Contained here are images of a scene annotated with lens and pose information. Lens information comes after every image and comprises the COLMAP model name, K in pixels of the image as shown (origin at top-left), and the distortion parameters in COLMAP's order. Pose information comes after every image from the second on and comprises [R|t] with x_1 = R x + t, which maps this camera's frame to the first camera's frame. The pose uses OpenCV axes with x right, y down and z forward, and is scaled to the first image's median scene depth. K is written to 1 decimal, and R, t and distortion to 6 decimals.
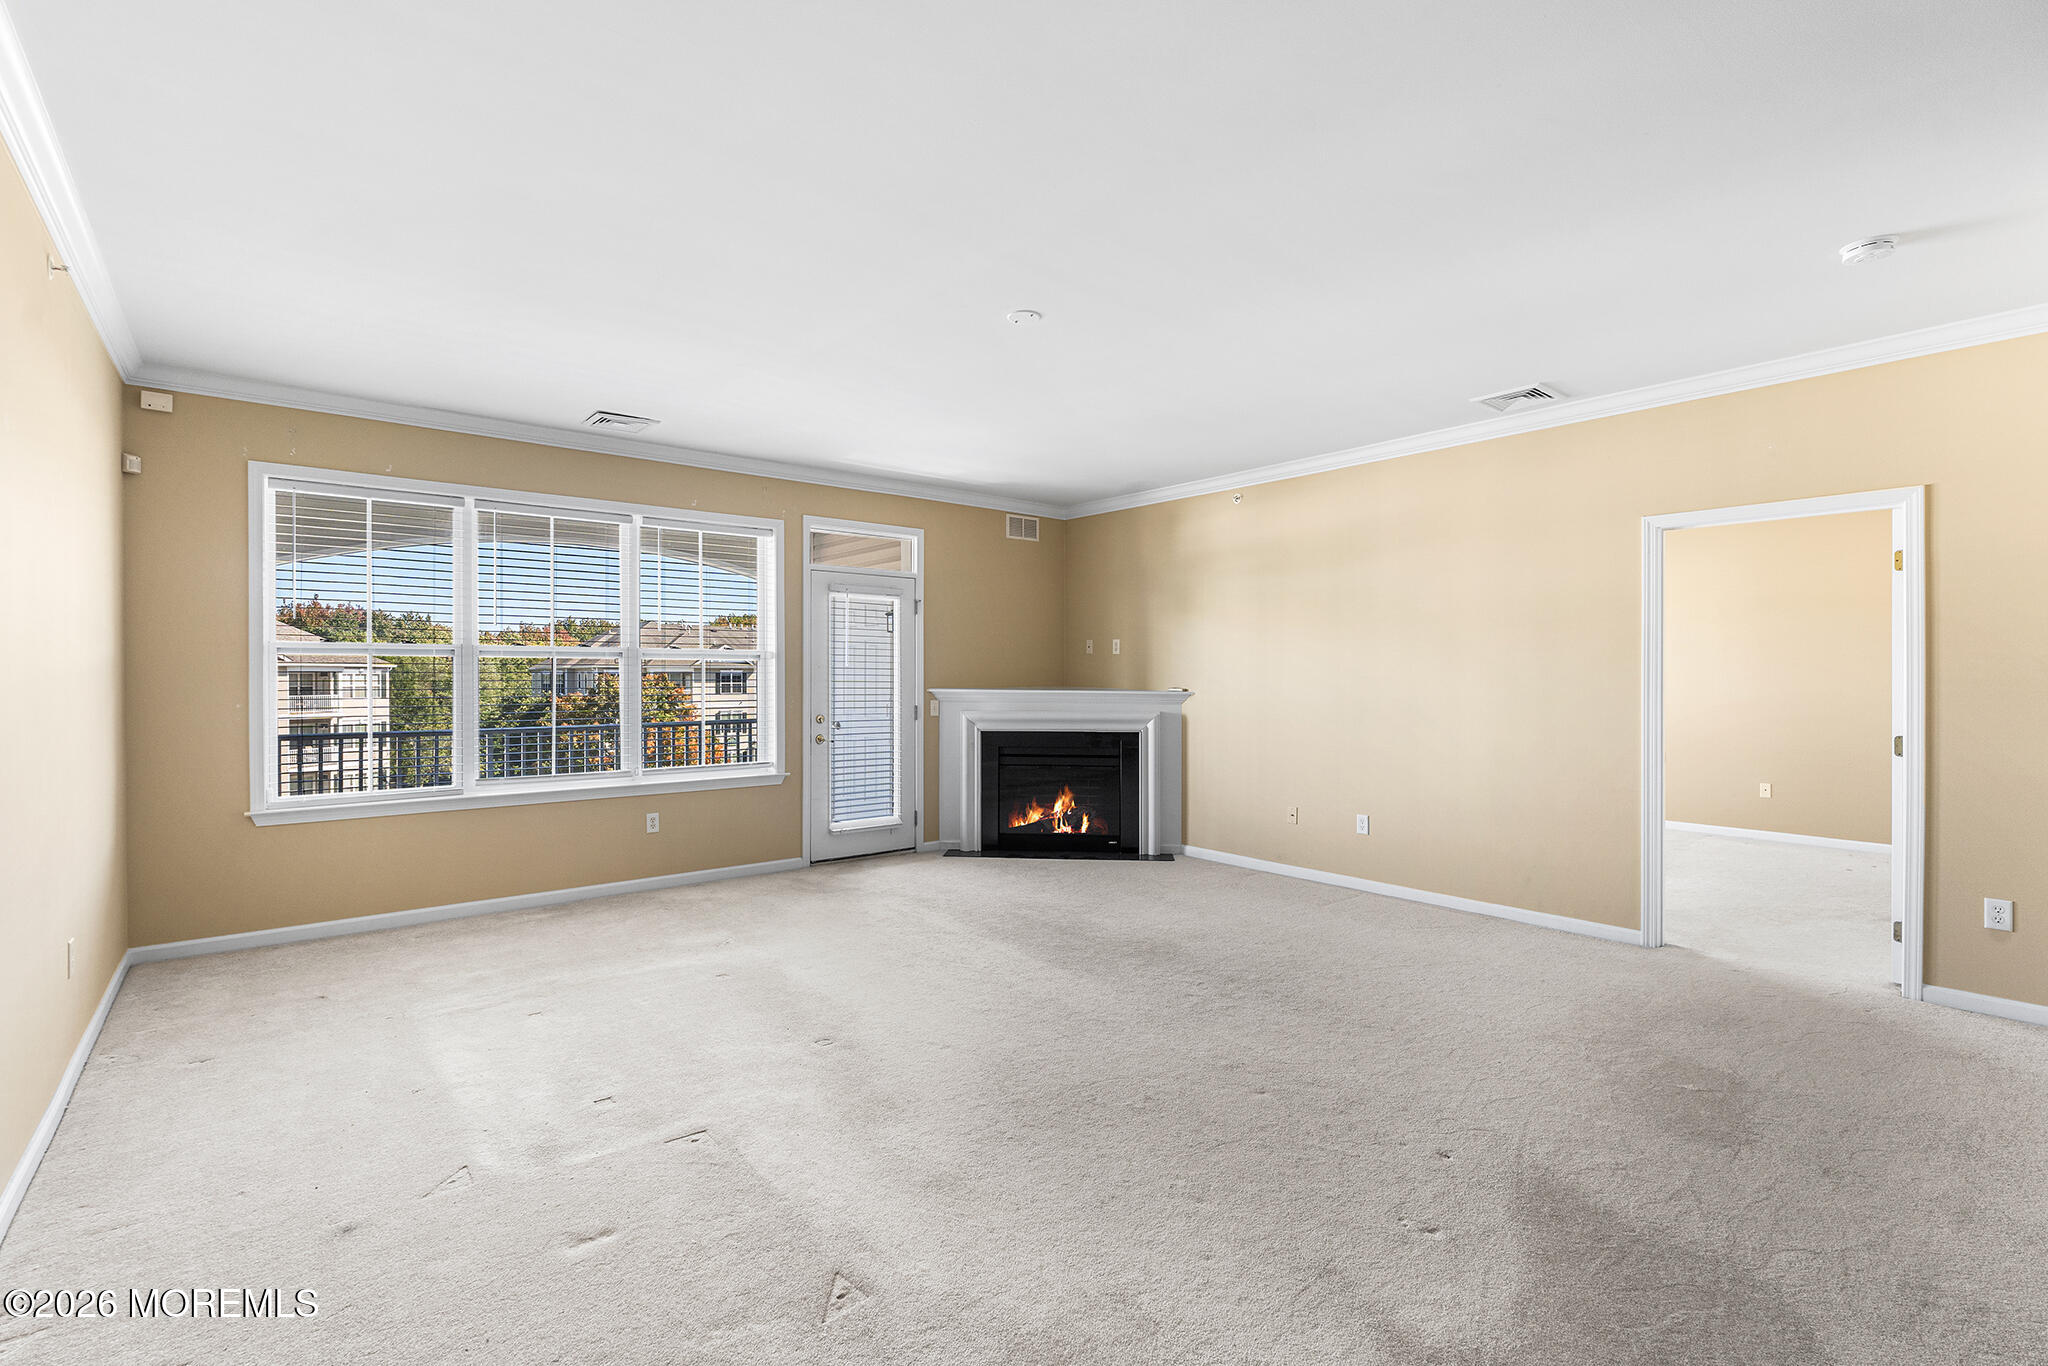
lens RADIAL K [[923.8, 0, 1006.2], [0, 923.8, 677.9], [0, 0, 1]] dist [-0.001036, 0.000728]
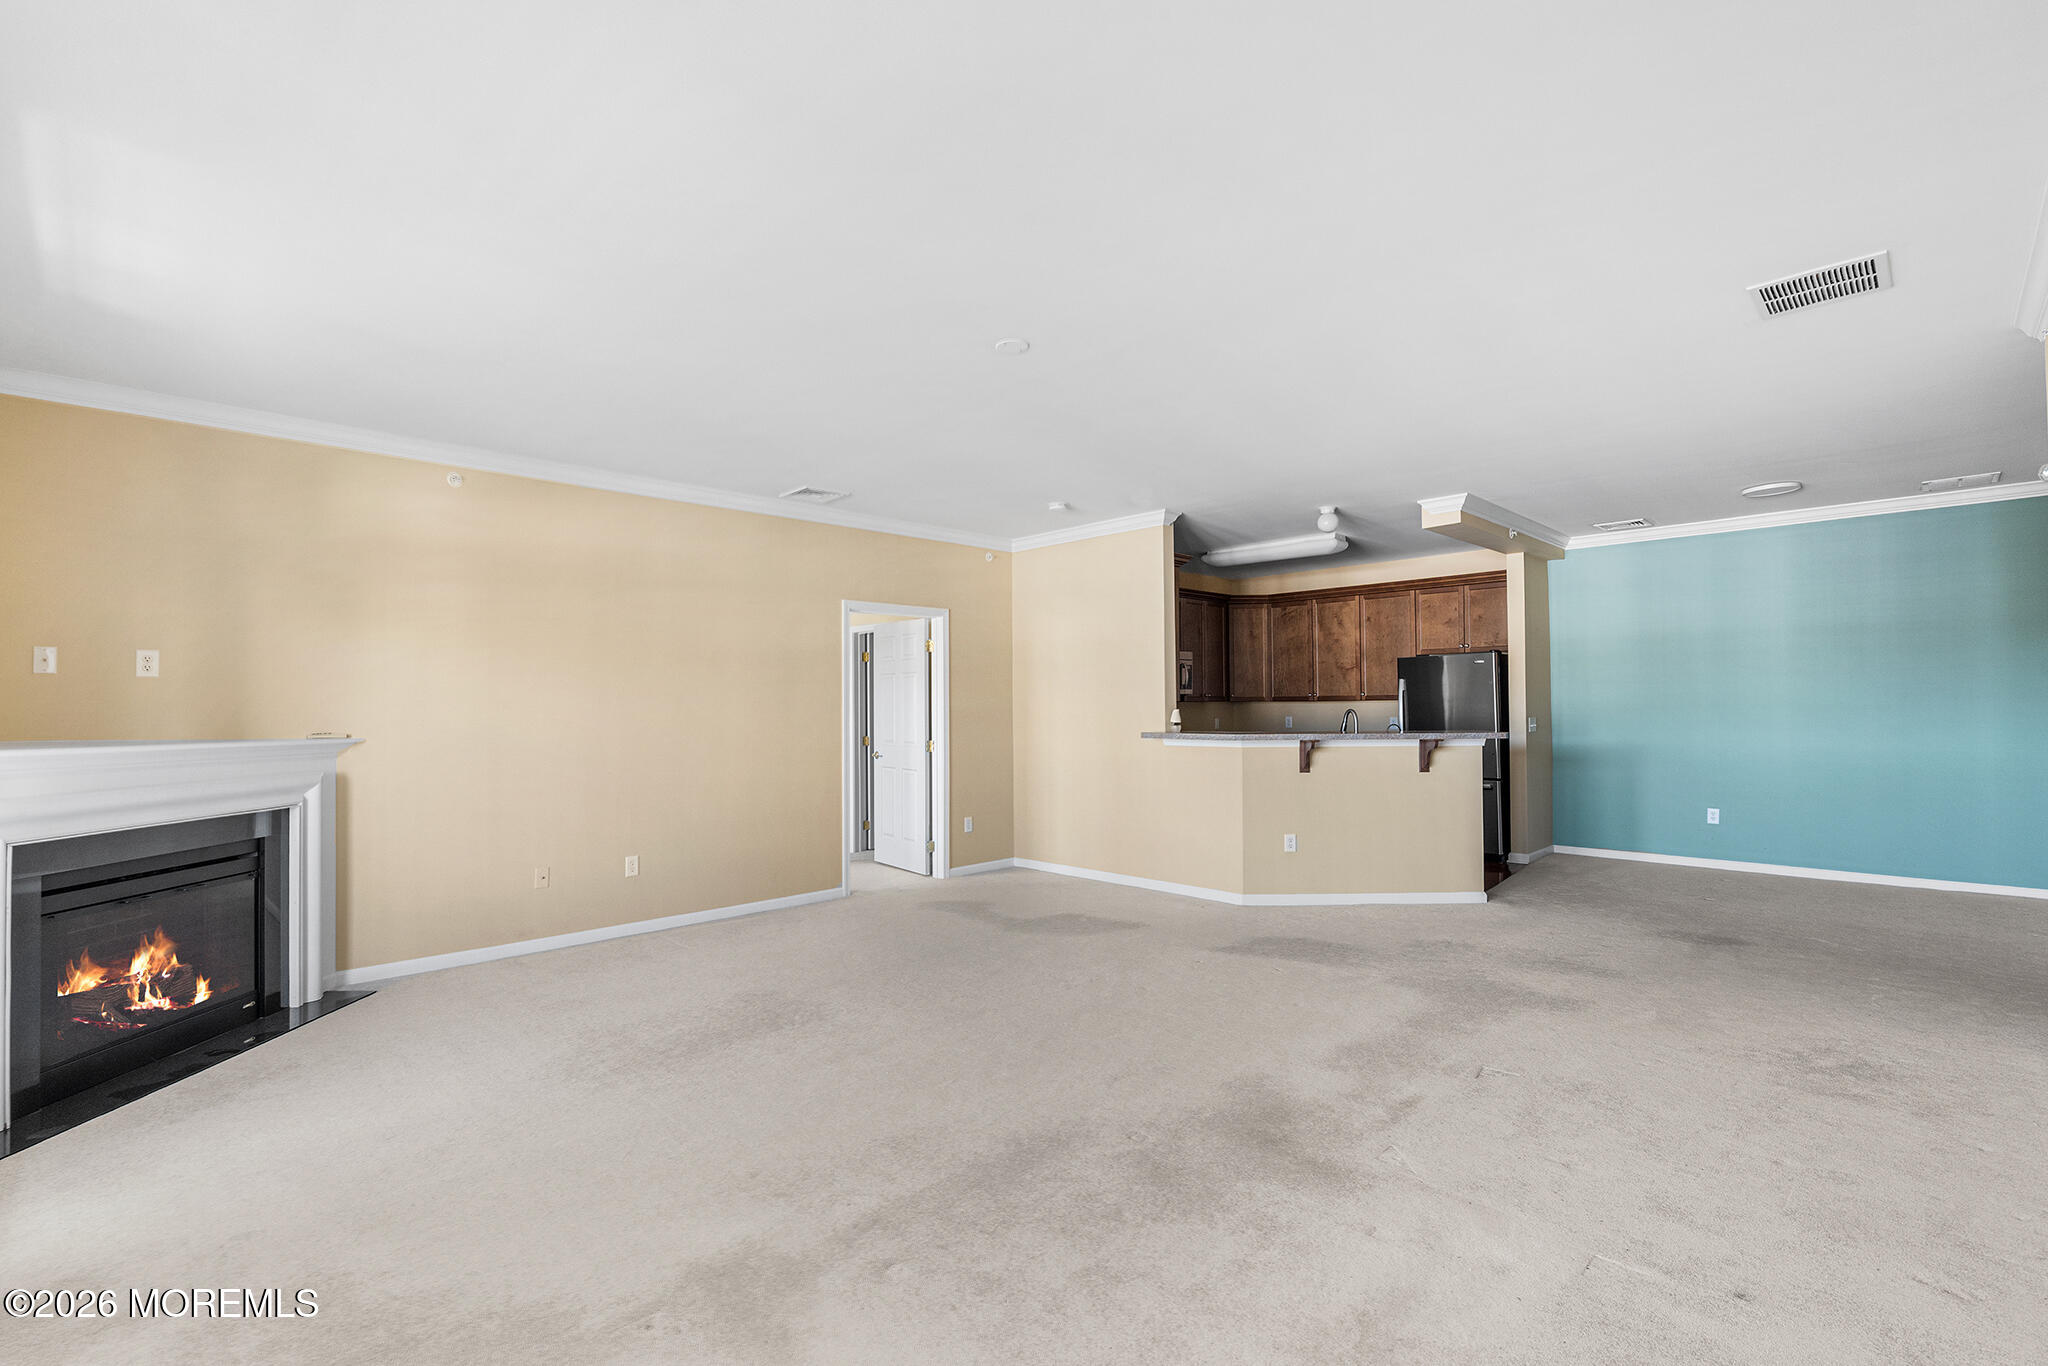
lens RADIAL K [[926.3, 0, 1019.8], [0, 926.3, 692.0], [0, 0, 1]] dist [-0.003172, -0.000415]
pose [[-0.110635, 0.017459, 0.993708, -0.519901], [0.013555, 0.999779, -0.016057, -0.001362], [-0.993769, 0.011694, -0.110847, 0.591150]]
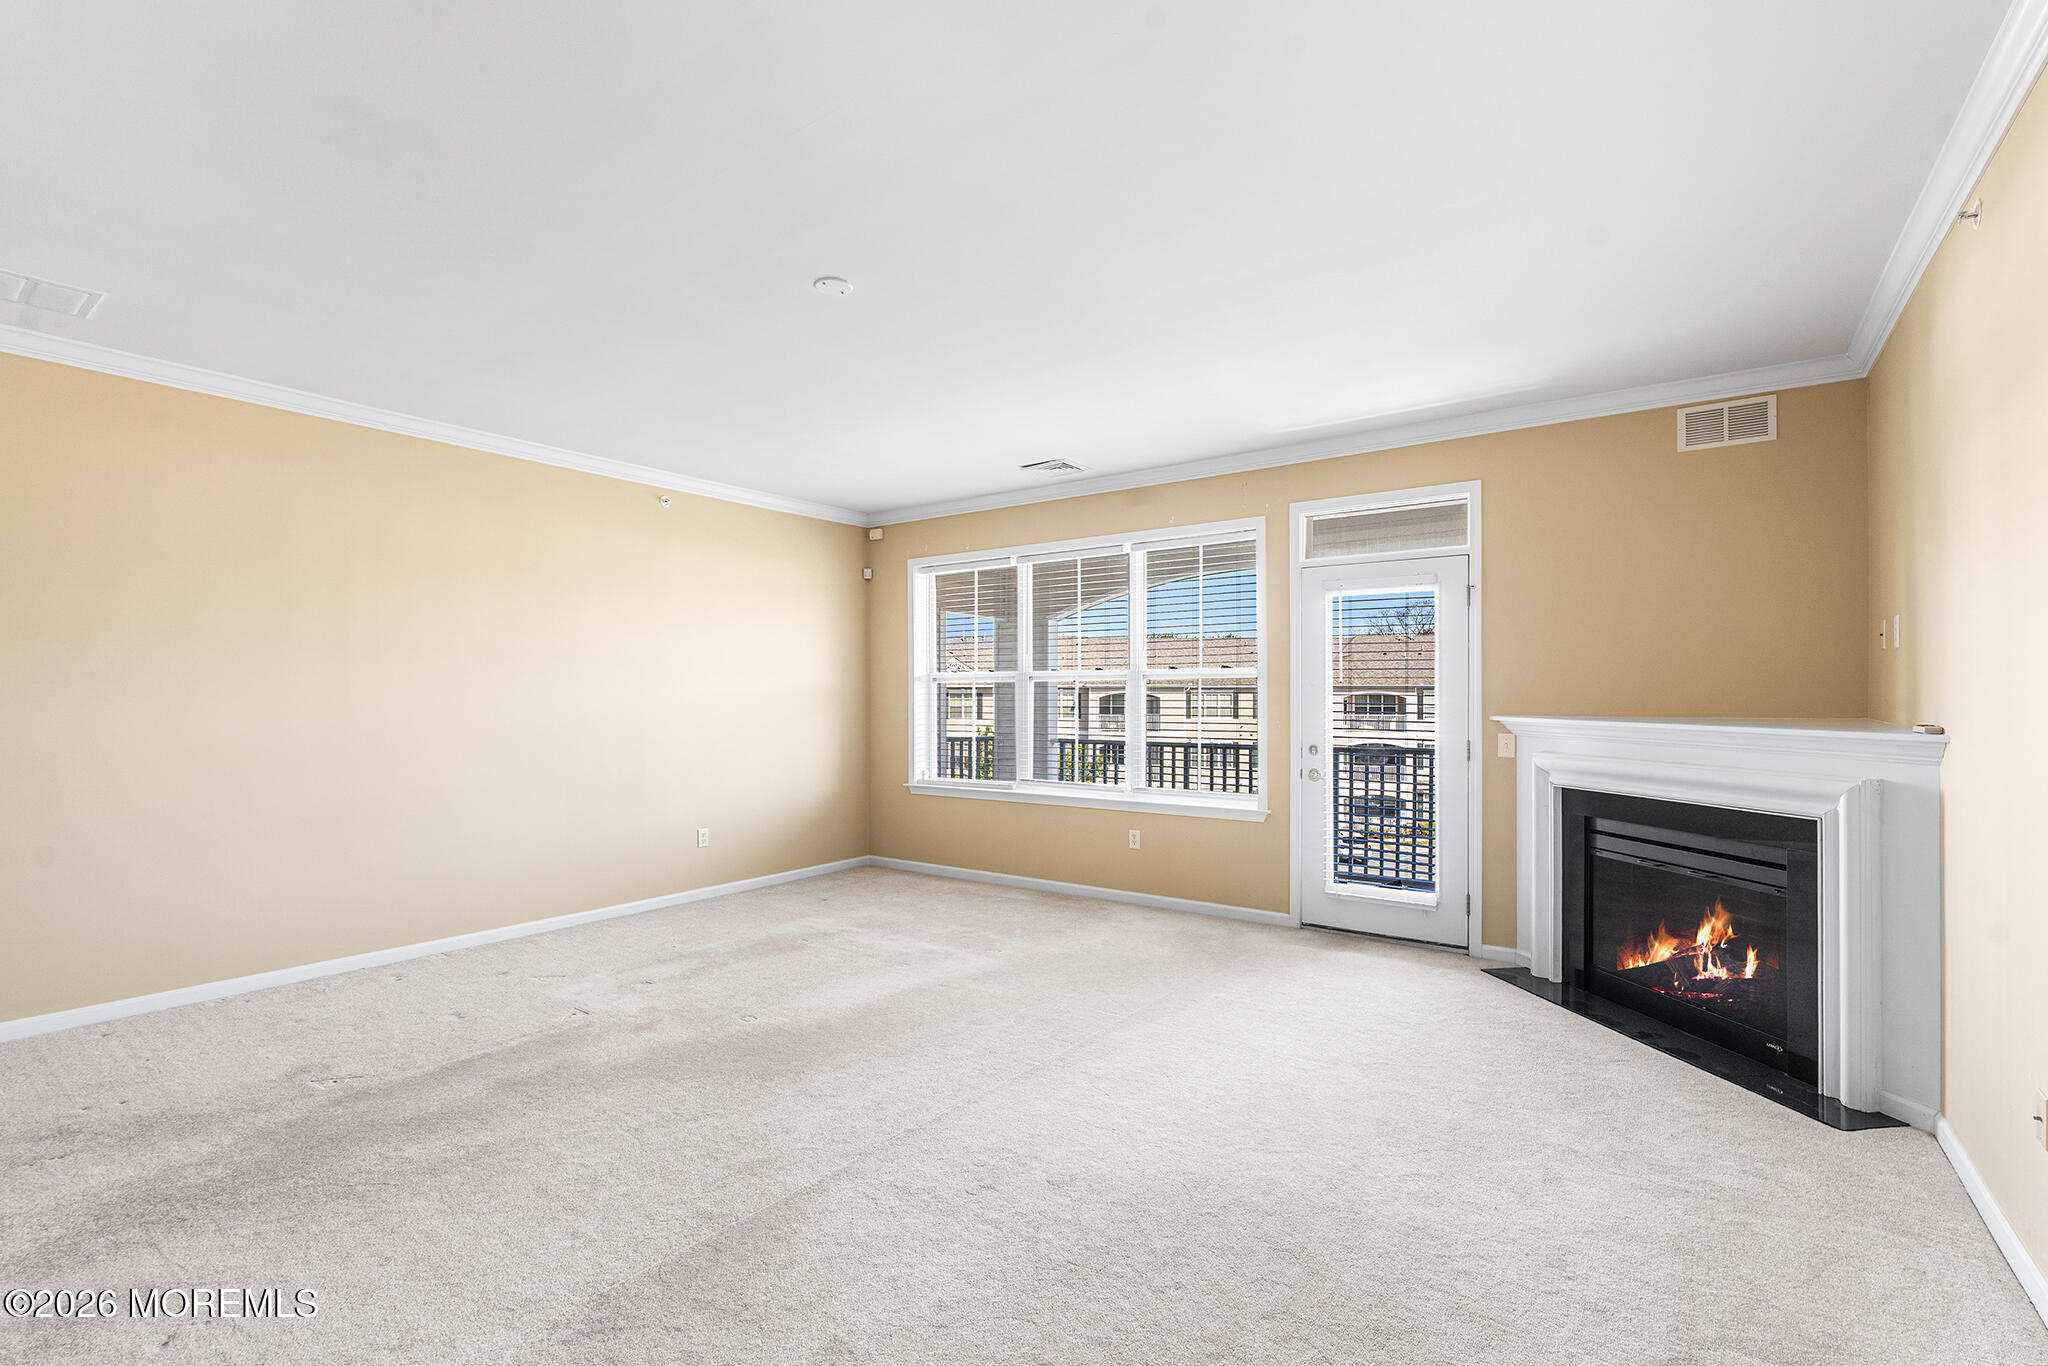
lens RADIAL K [[919.9, 0, 994.9], [0, 919.9, 694.1], [0, 0, 1]] dist [-0.000746, 0.000032]
pose [[0.247556, -0.003151, -0.968868, 0.481173], [-0.003045, 0.999987, -0.004030, -0.000274], [0.968869, 0.003948, 0.247544, 0.499562]]
